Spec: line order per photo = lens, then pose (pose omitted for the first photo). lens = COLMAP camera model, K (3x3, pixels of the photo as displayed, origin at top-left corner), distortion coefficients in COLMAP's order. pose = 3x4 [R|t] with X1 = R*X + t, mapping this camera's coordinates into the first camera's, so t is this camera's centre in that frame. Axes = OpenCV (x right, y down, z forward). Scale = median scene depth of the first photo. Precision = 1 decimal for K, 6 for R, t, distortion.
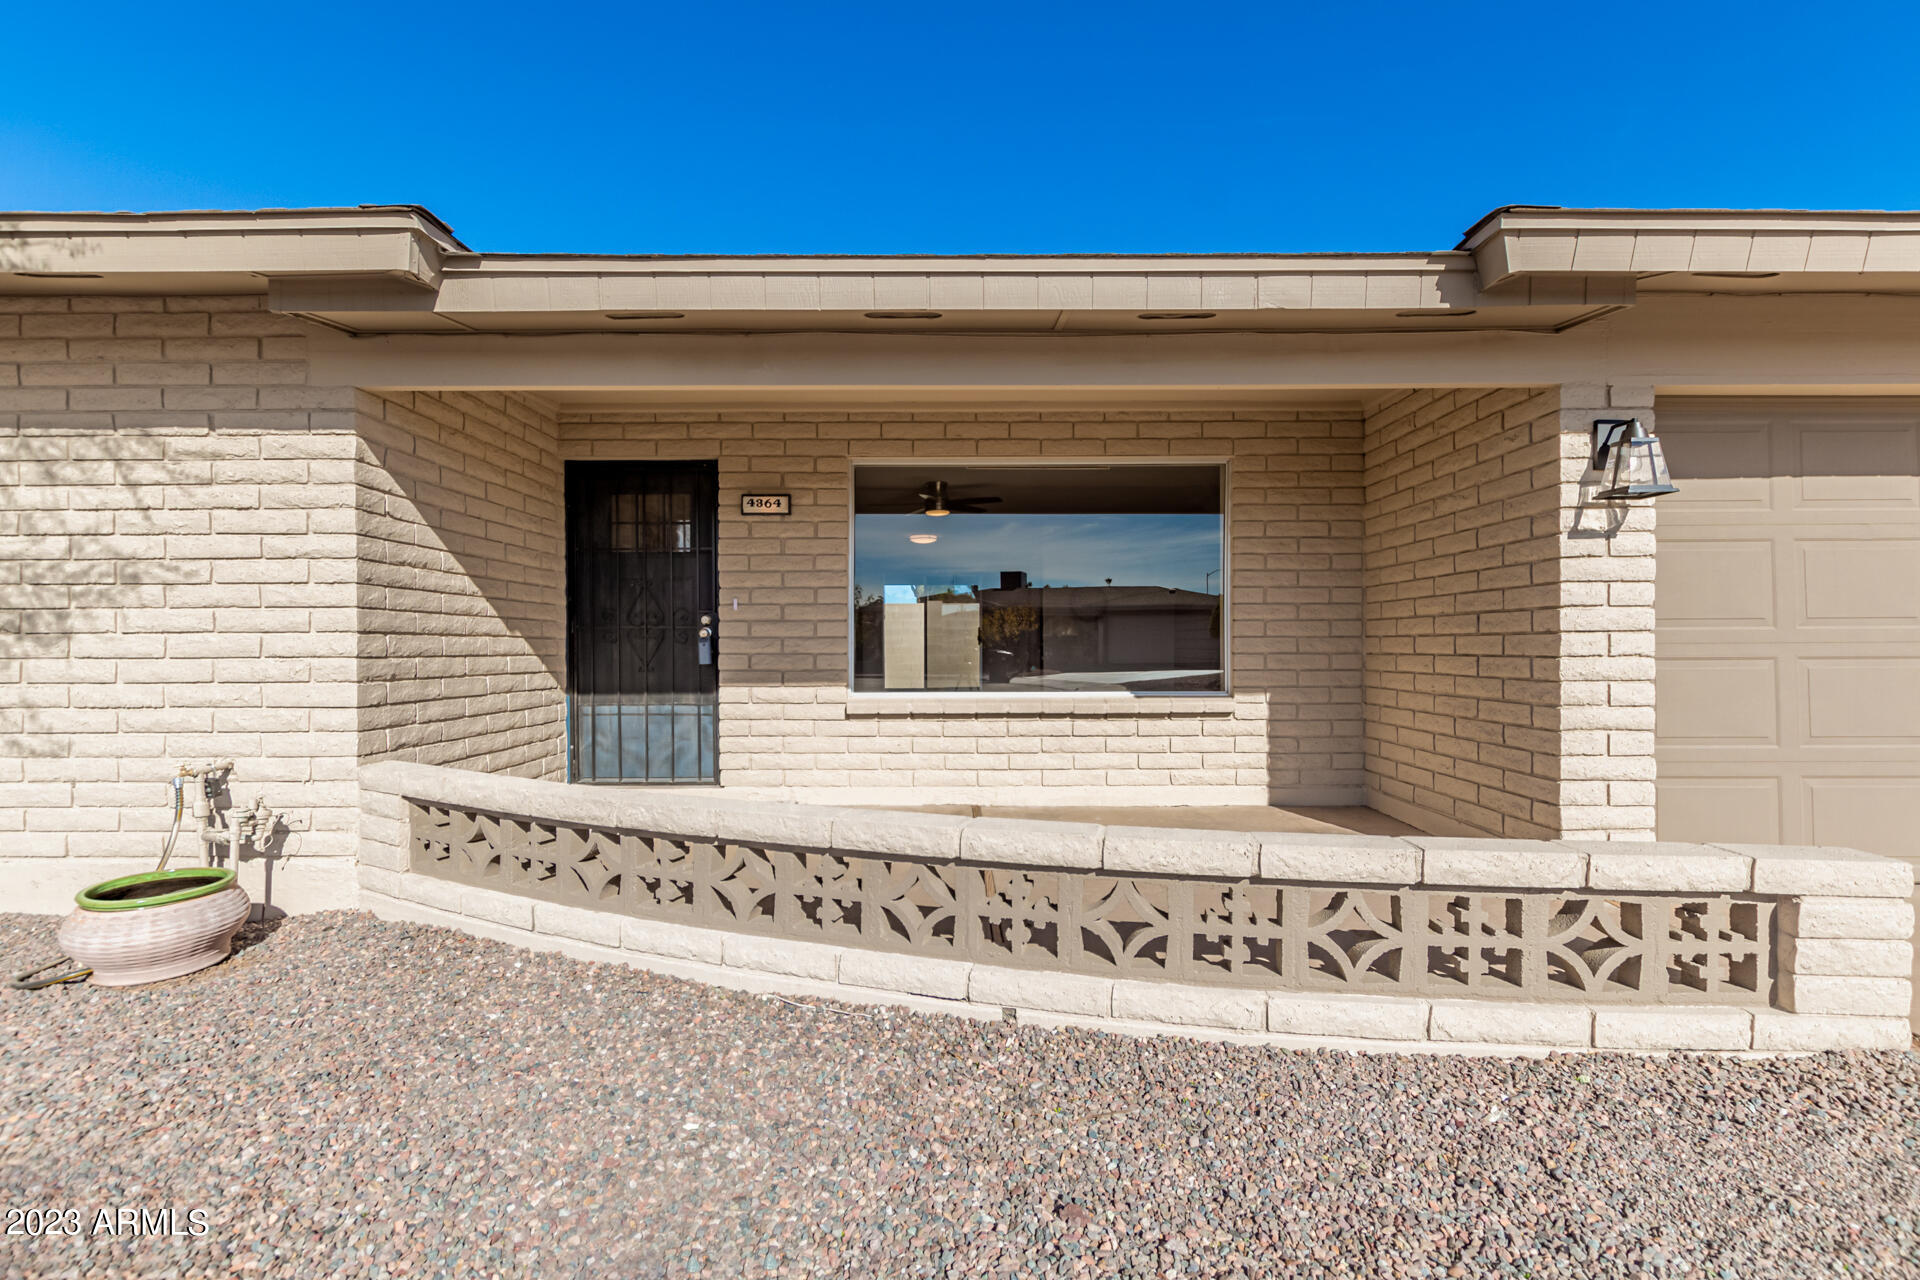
lens RADIAL K [[873.6, 0, 966.1], [0, 873.6, 646.7], [0, 0, 1]] dist [0.006476, 0.000193]
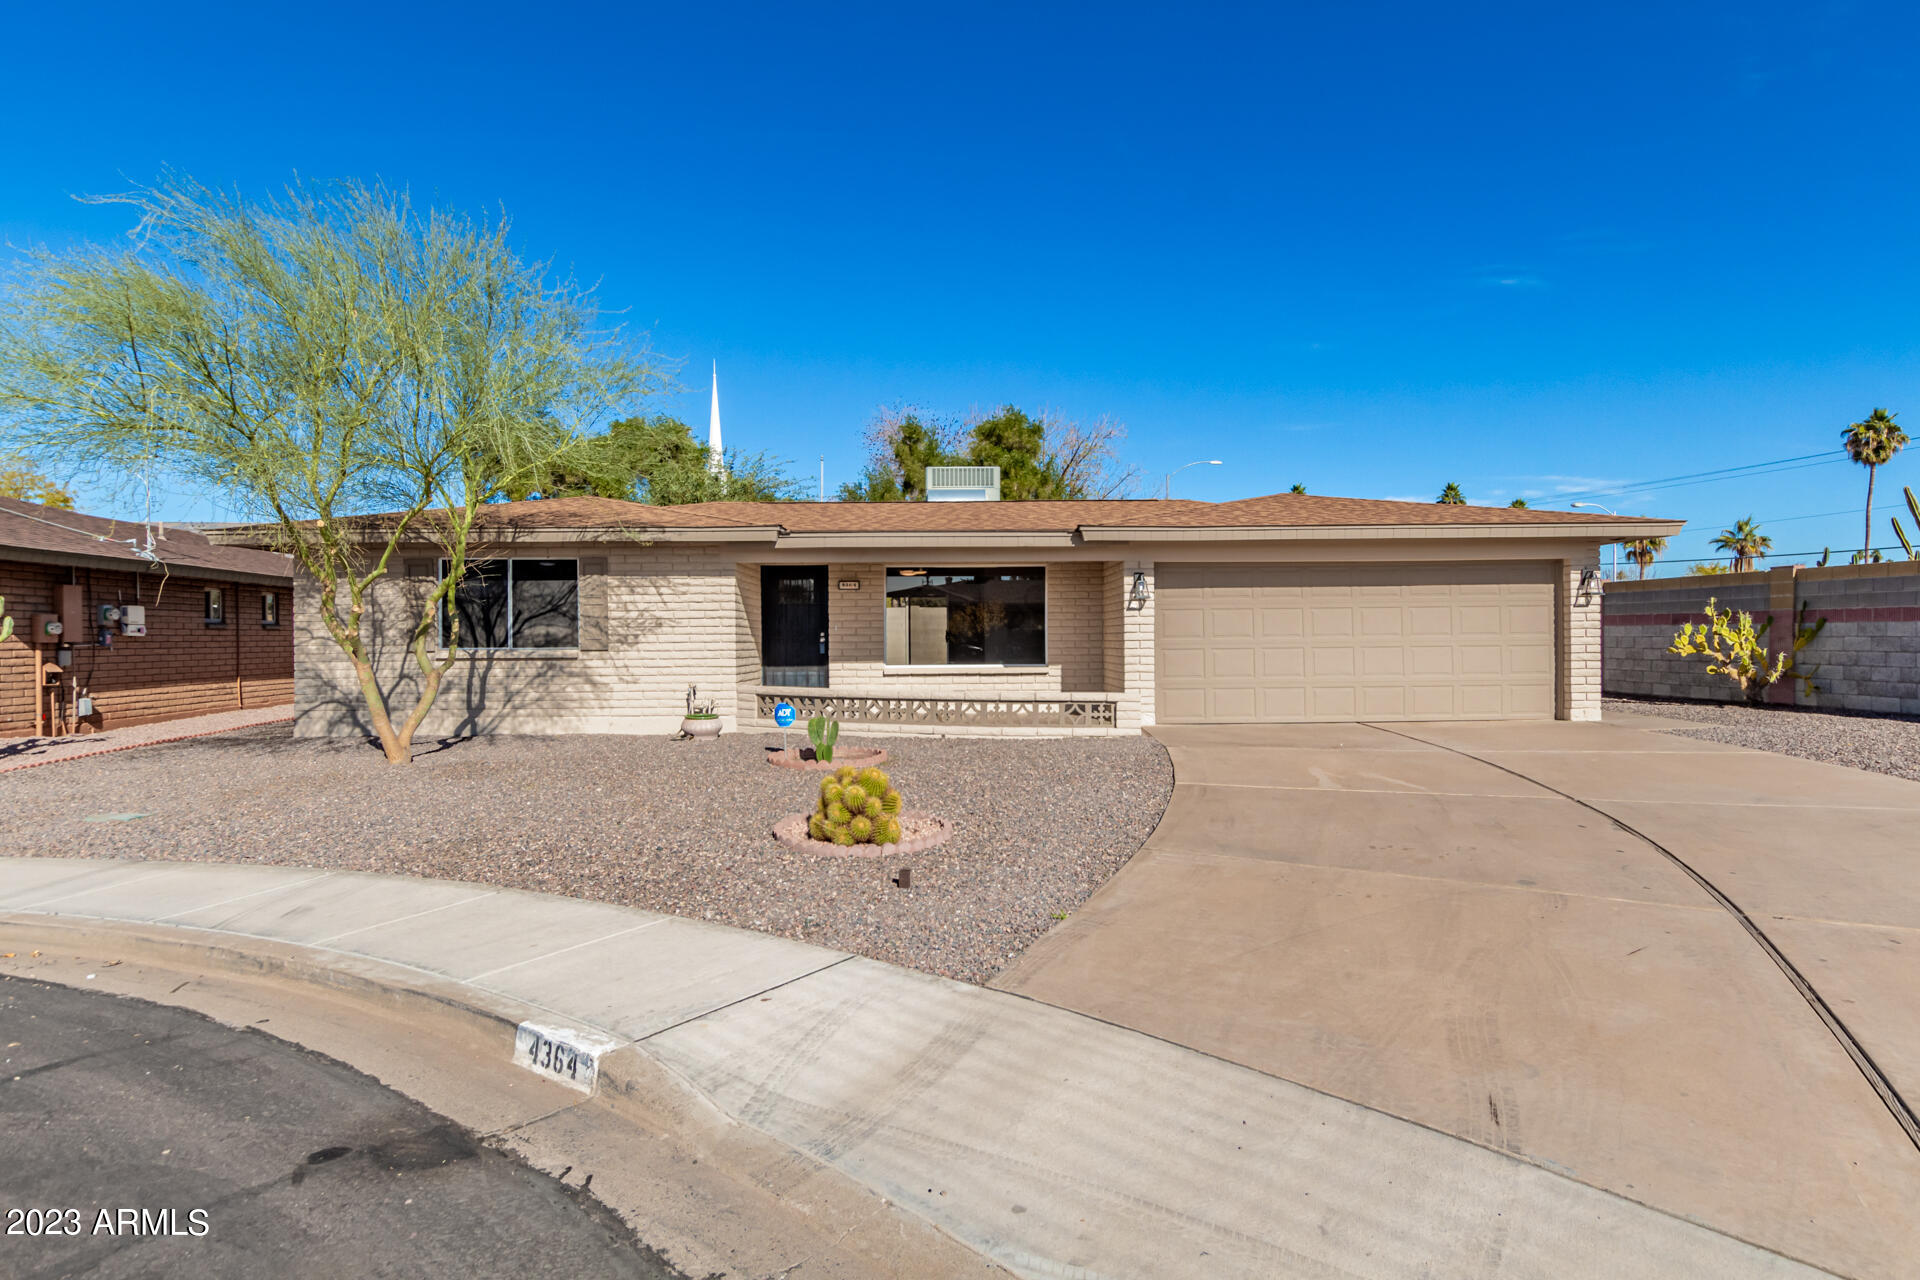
lens RADIAL K [[1014.2, 0, 960.0], [0, 1014.2, 640.0], [0, 0, 1]] dist [0.000188, -0.000948]
pose [[0.999819, -0.003605, 0.018674, 0.027365], [0.003592, 0.999993, 0.000685, -0.023896], [-0.018676, -0.000618, 0.999825, -2.562122]]
